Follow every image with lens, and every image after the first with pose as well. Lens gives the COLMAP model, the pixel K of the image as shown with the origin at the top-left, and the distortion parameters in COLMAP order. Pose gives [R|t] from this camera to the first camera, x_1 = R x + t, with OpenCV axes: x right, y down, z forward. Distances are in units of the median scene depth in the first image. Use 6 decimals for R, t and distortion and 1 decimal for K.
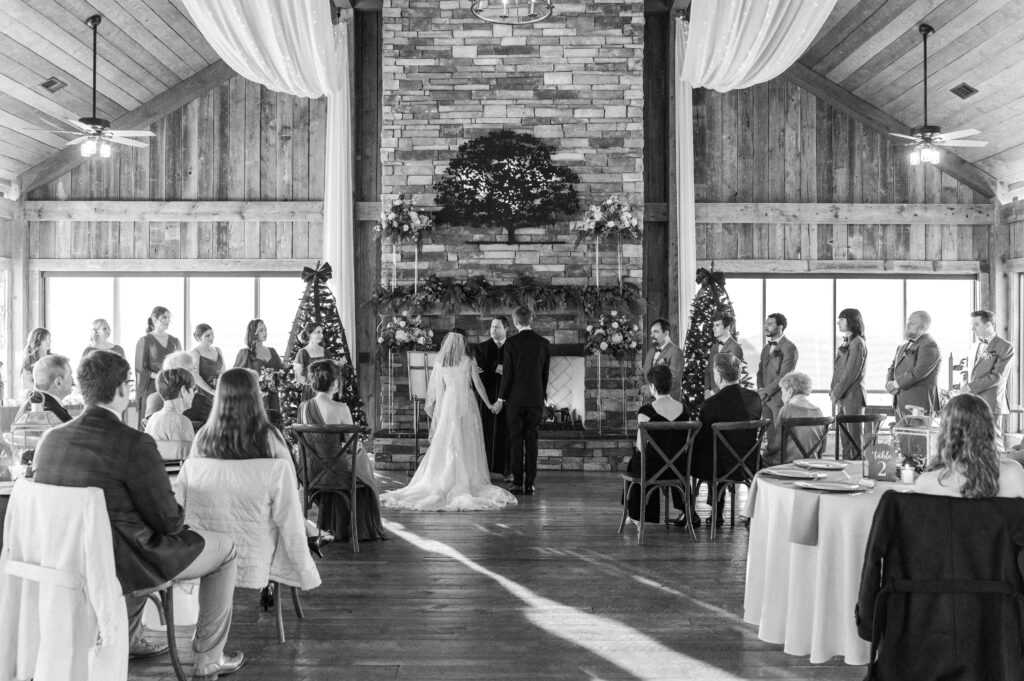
lens RADIAL K [[923.7, 0, 502.1], [0, 923.7, 332.9], [0, 0, 1]] dist [-0.068941, 0.026434]
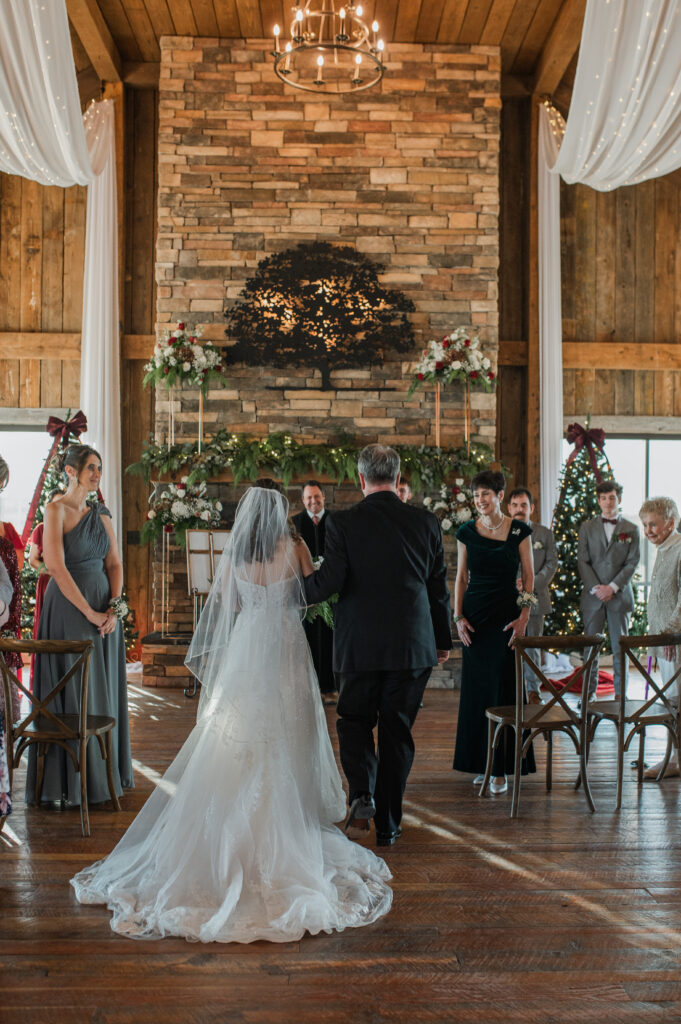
lens RADIAL K [[923.7, 0, 344.6], [0, 923.7, 518.2], [0, 0, 1]] dist [-0.068941, 0.026434]
pose [[0.999510, 0.007471, 0.030402, 0.002987], [-0.007619, 0.999960, 0.004763, 0.005791], [-0.030365, -0.004993, 0.999526, 0.235593]]
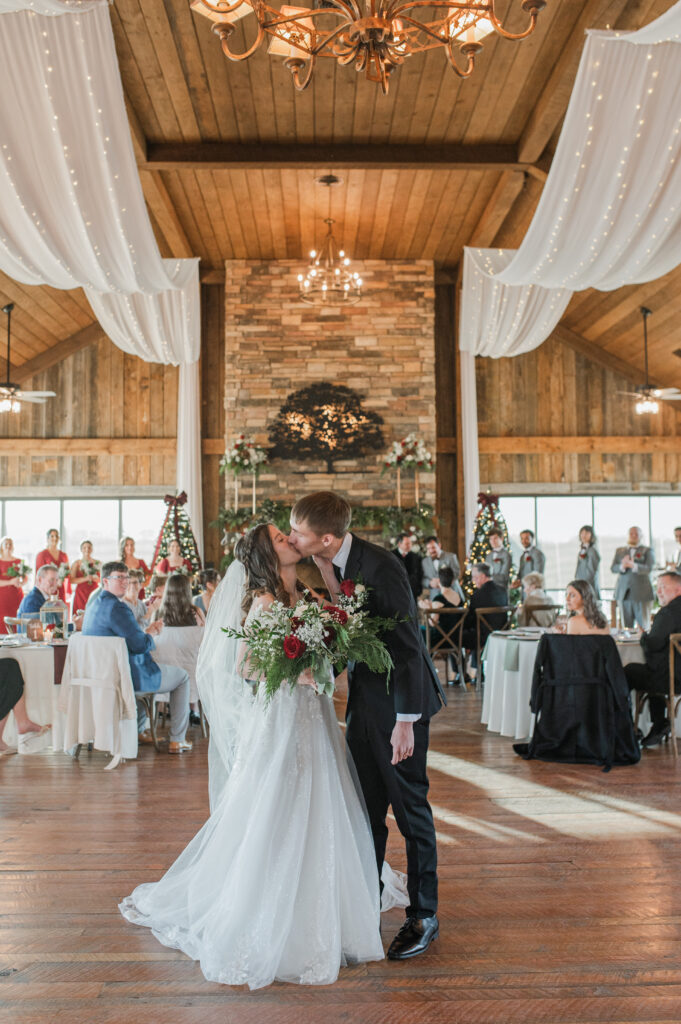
lens RADIAL K [[923.7, 0, 339.8], [0, 923.7, 511.8], [0, 0, 1]] dist [-0.068941, 0.026434]
pose [[0.999506, -0.009179, 0.030045, -0.015039], [0.010082, 0.999499, -0.030016, -0.007120], [-0.029755, 0.030304, 0.999098, -0.246660]]
